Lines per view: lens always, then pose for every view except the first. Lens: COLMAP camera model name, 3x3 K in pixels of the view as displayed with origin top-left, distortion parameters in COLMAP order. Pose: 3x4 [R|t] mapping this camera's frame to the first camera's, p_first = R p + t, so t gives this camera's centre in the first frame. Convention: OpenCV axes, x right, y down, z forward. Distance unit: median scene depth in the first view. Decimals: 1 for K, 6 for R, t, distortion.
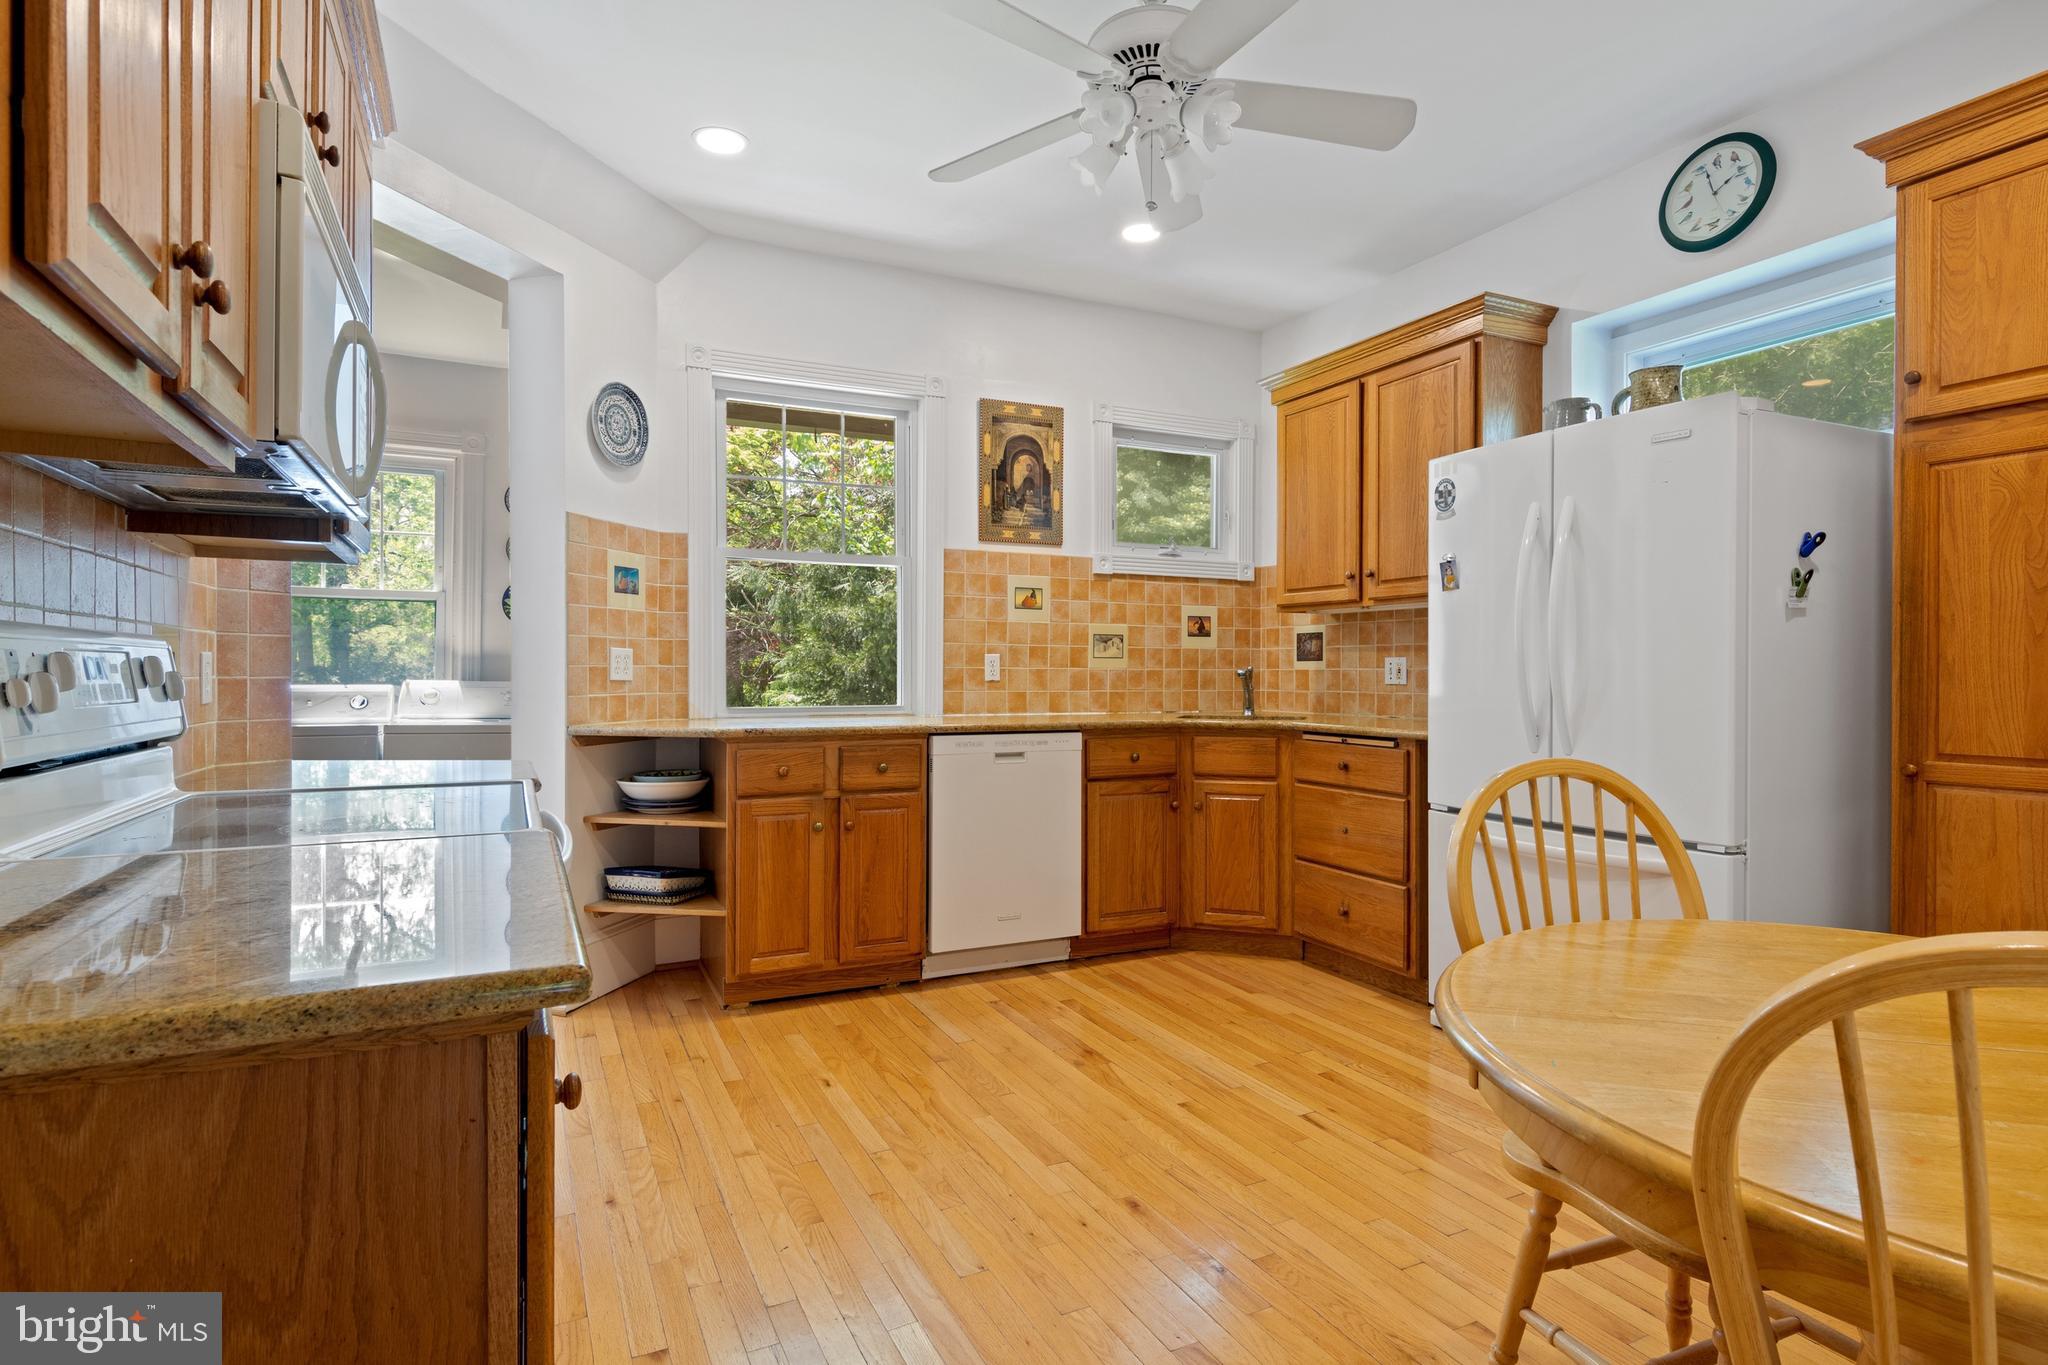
lens RADIAL K [[1042.1, 0, 1021.6], [0, 1042.1, 682.9], [0, 0, 1]] dist [0.010282, -0.003762]
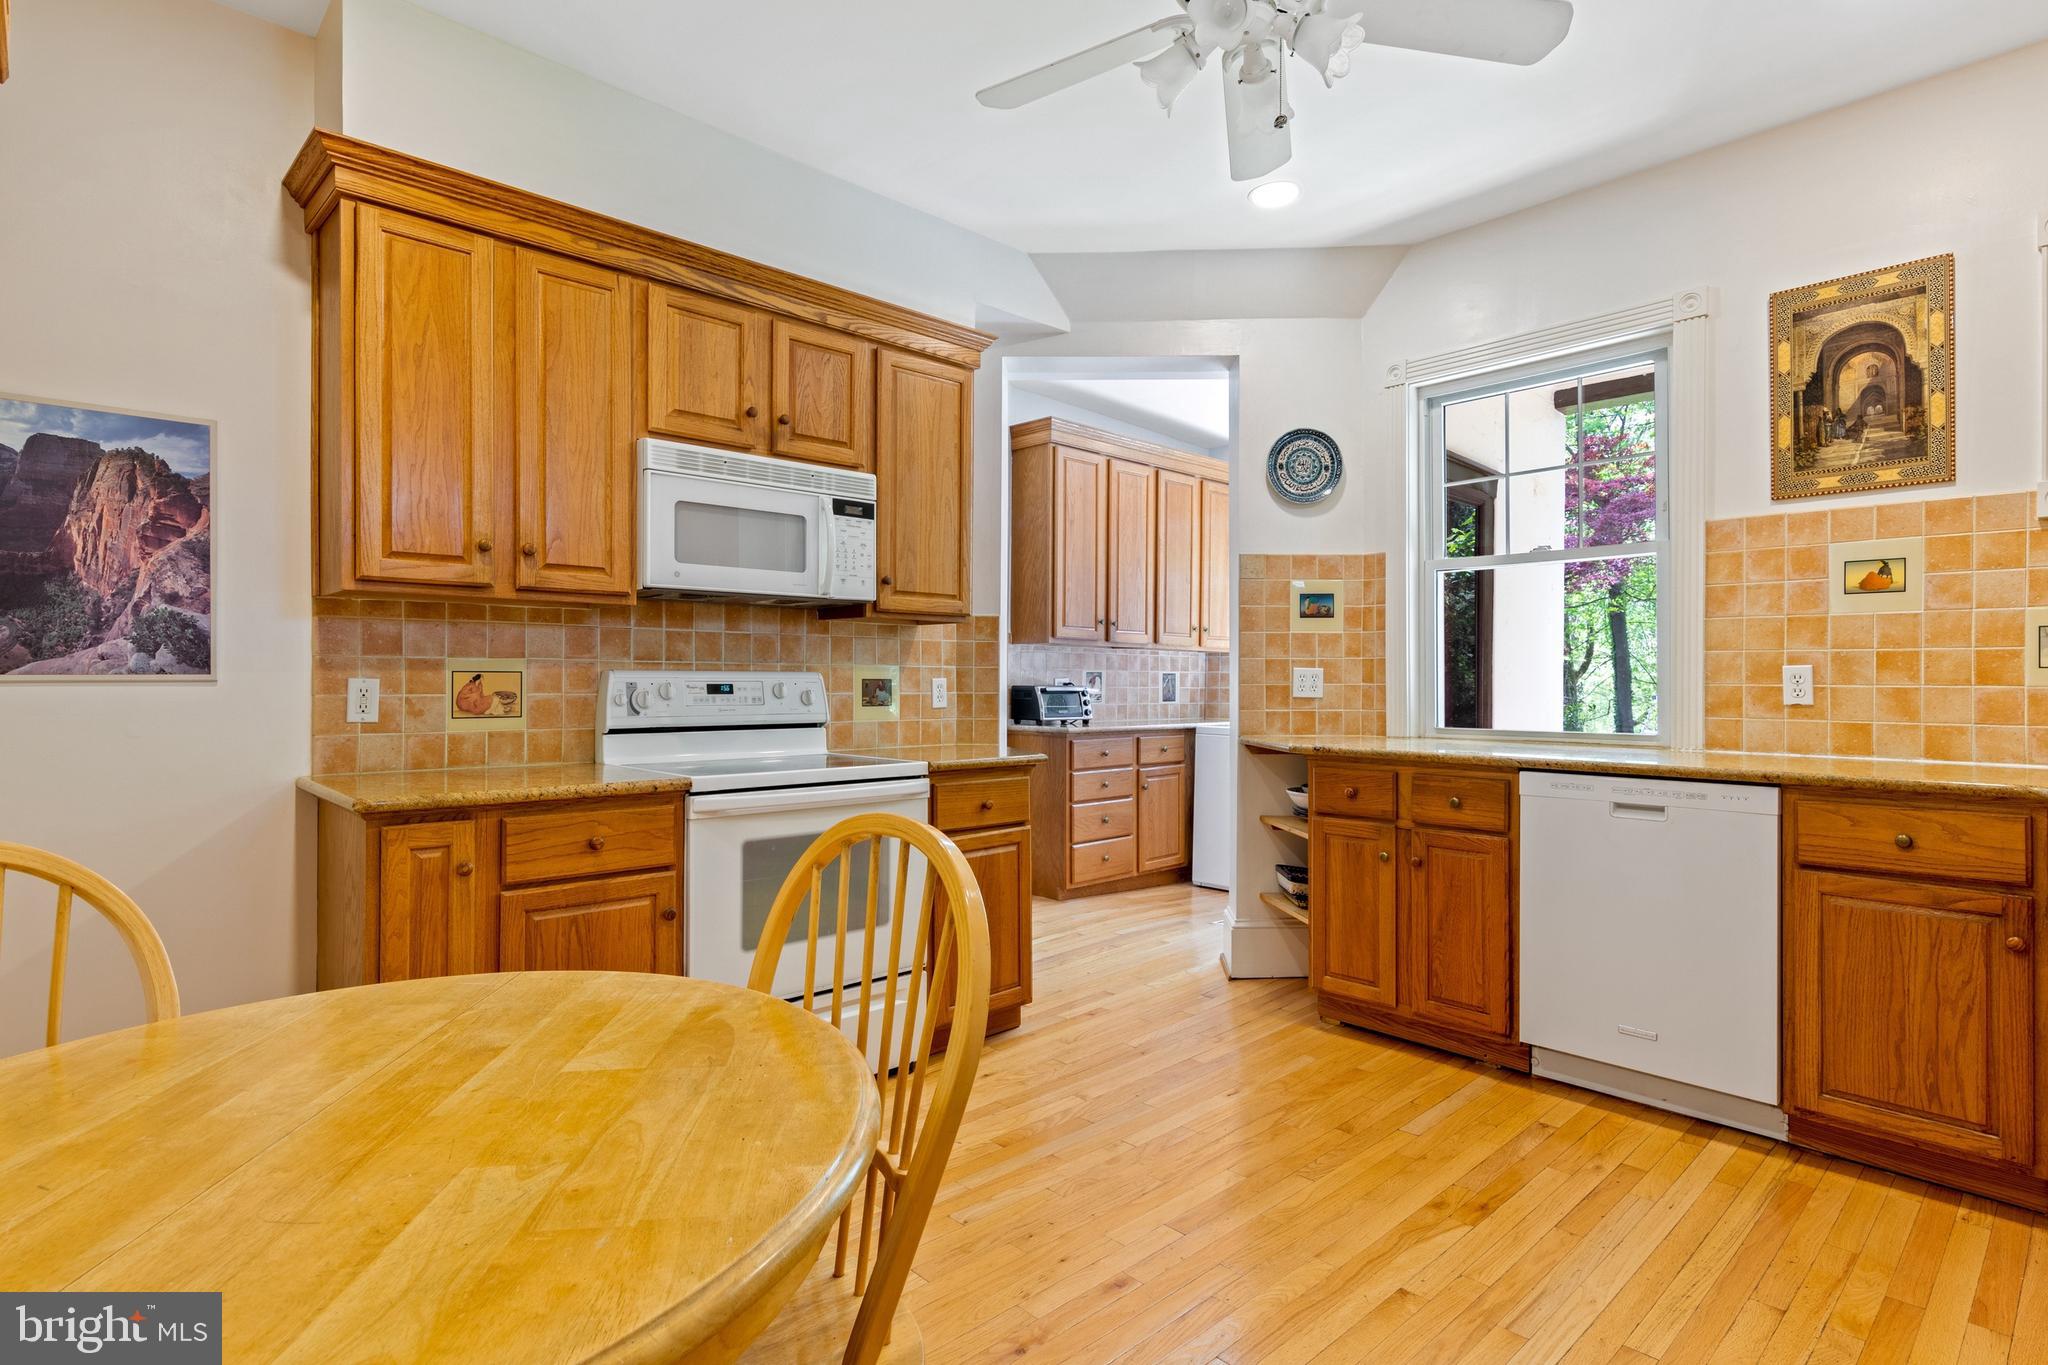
lens RADIAL K [[1042.1, 0, 1021.8], [0, 1042.1, 680.6], [0, 0, 1]] dist [0.010282, -0.003762]
pose [[0.284940, -0.003318, -0.958540, 0.540995], [-0.011054, 0.999916, -0.006747, -0.008755], [0.958482, 0.012518, 0.284879, 0.372053]]
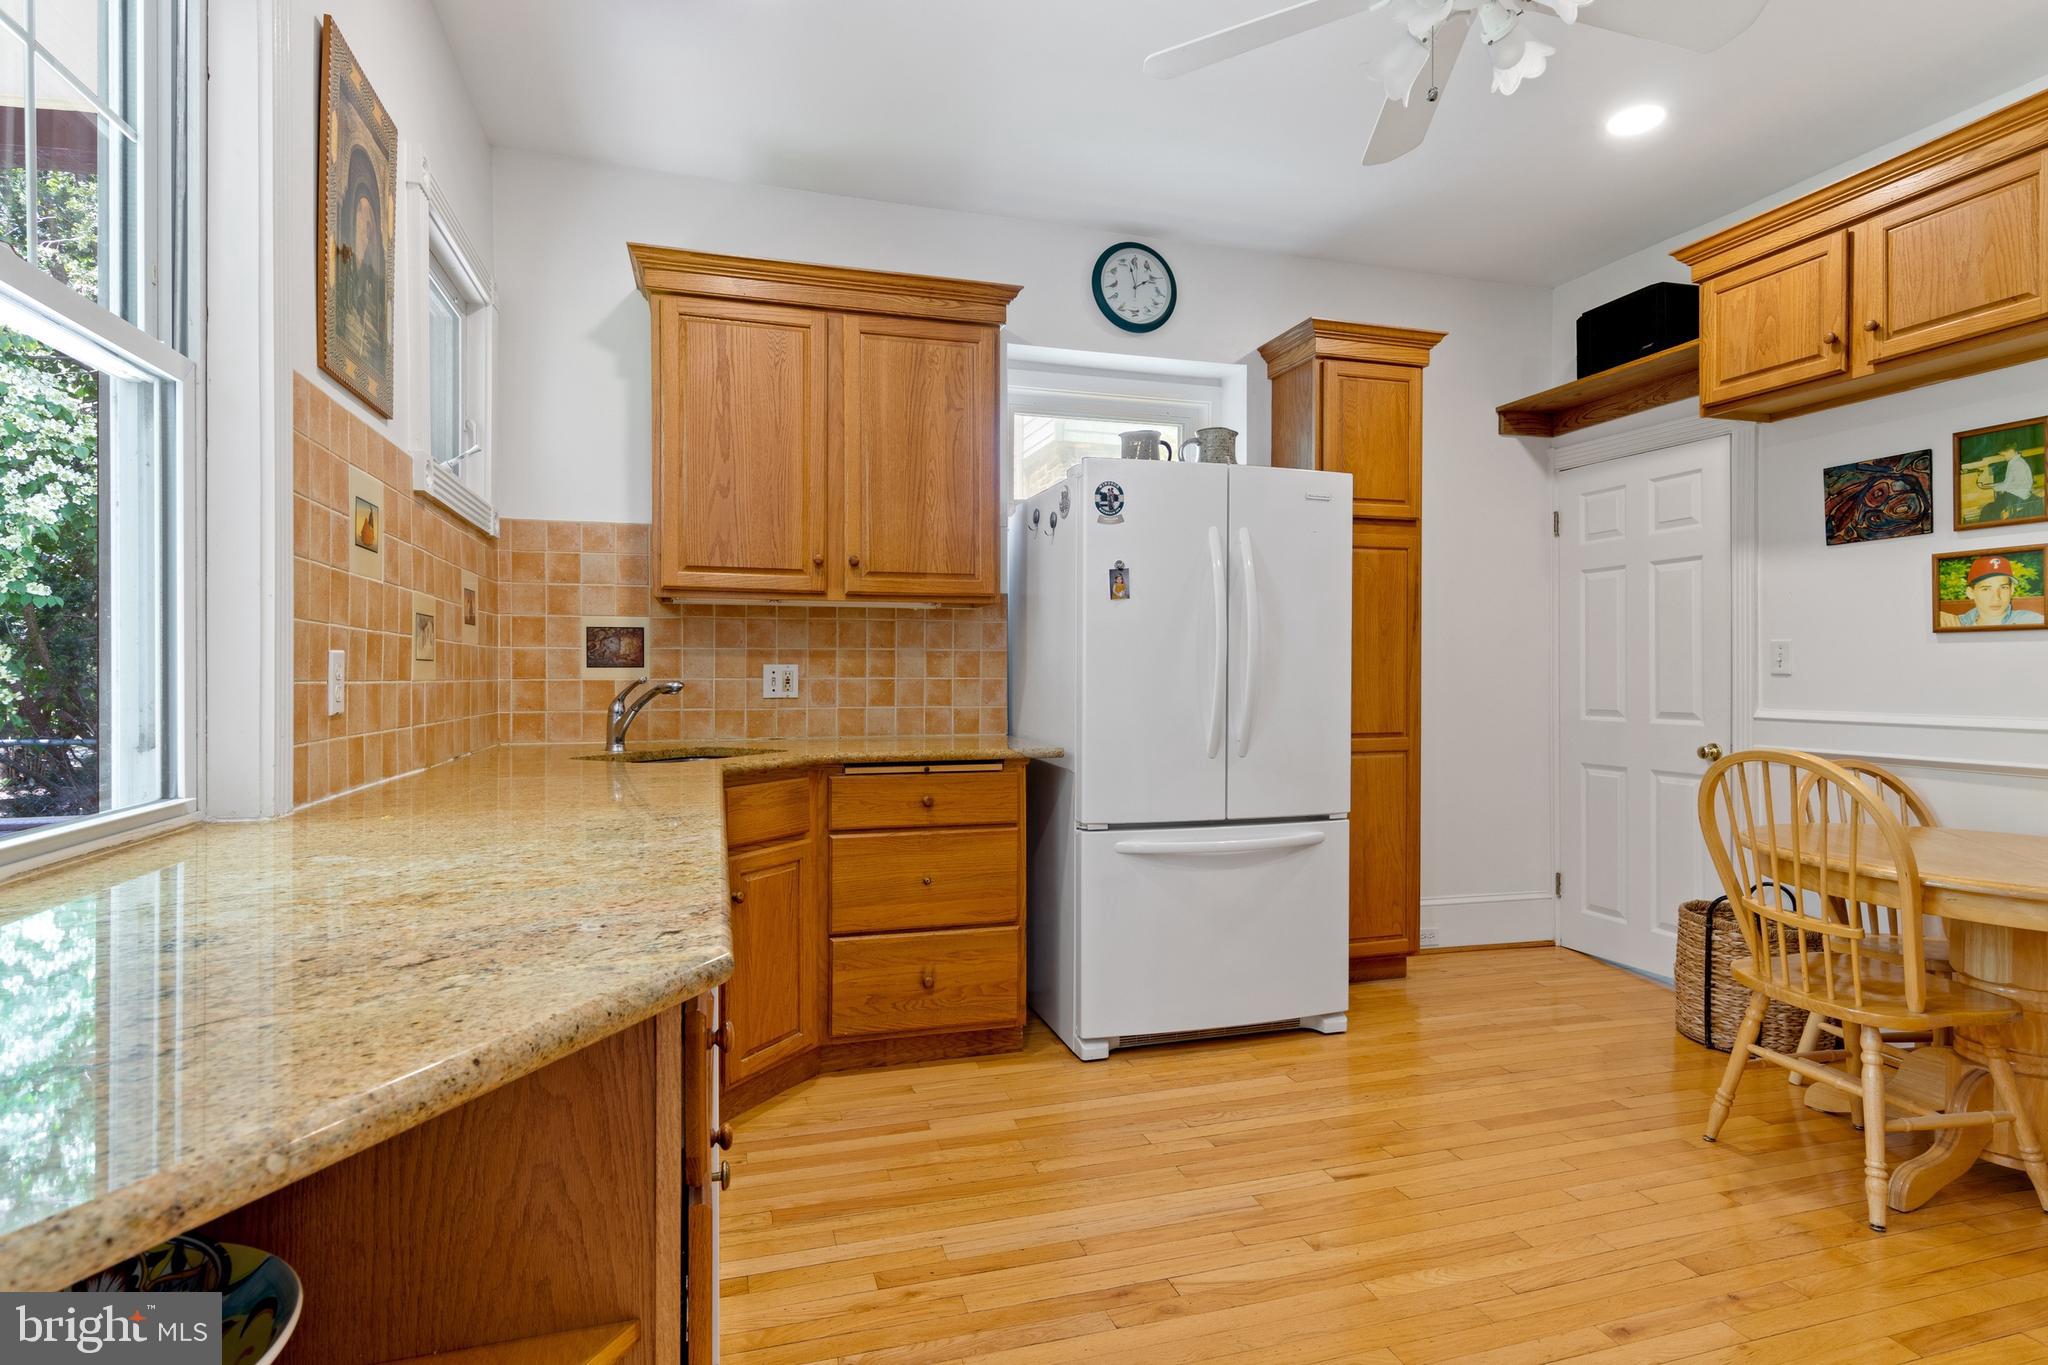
lens RADIAL K [[1042.1, 0, 1027.5], [0, 1042.1, 675.4], [0, 0, 1]] dist [0.010282, -0.003762]
pose [[0.160428, -0.004597, 0.987037, -0.449082], [0.010847, 0.999937, 0.002894, -0.017866], [-0.986988, 0.010242, 0.160468, 0.754289]]
